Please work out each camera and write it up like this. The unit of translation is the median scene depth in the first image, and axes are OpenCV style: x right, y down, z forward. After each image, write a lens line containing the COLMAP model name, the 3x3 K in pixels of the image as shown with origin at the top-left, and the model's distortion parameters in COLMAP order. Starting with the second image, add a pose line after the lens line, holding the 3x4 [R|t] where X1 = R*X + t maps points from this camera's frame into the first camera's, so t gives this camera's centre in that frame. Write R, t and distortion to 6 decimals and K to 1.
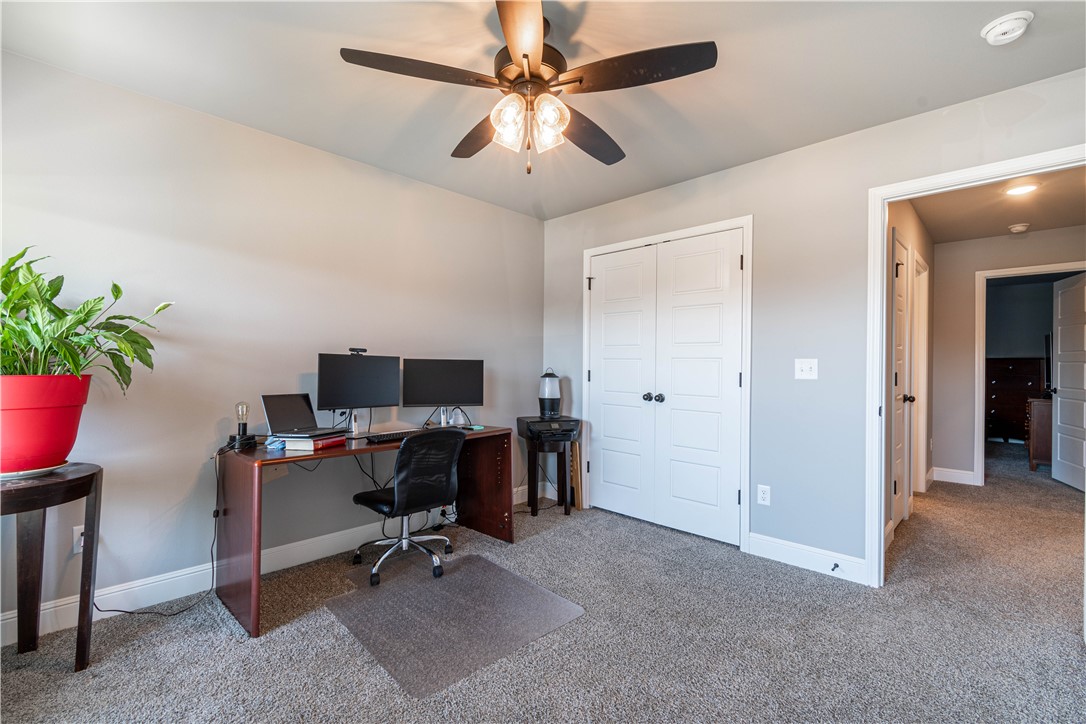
lens RADIAL K [[473.6, 0, 541.1], [0, 473.6, 366.7], [0, 0, 1]] dist [0.000282, -0.000555]
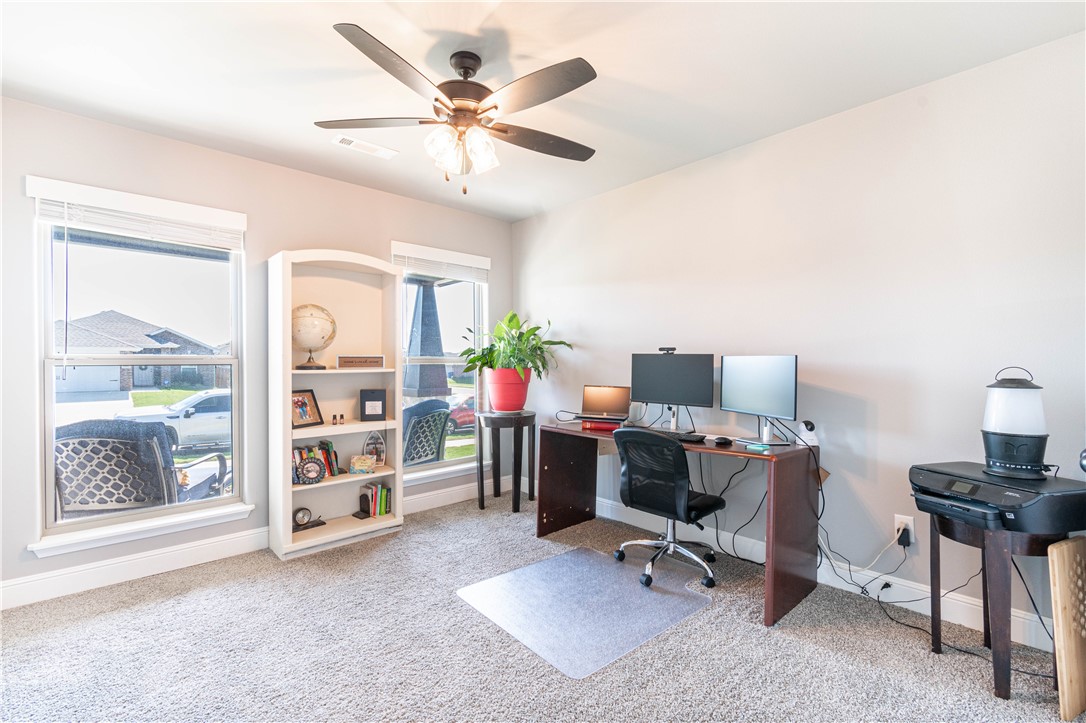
lens RADIAL K [[501.4, 0, 543.0], [0, 501.4, 361.5], [0, 0, 1]] dist [0.001190, 0.000059]
pose [[-0.037904, -0.012691, -0.999201, 0.733538], [-0.005950, 0.999904, -0.012474, 0.007928], [0.999264, 0.005472, -0.037976, 0.764820]]
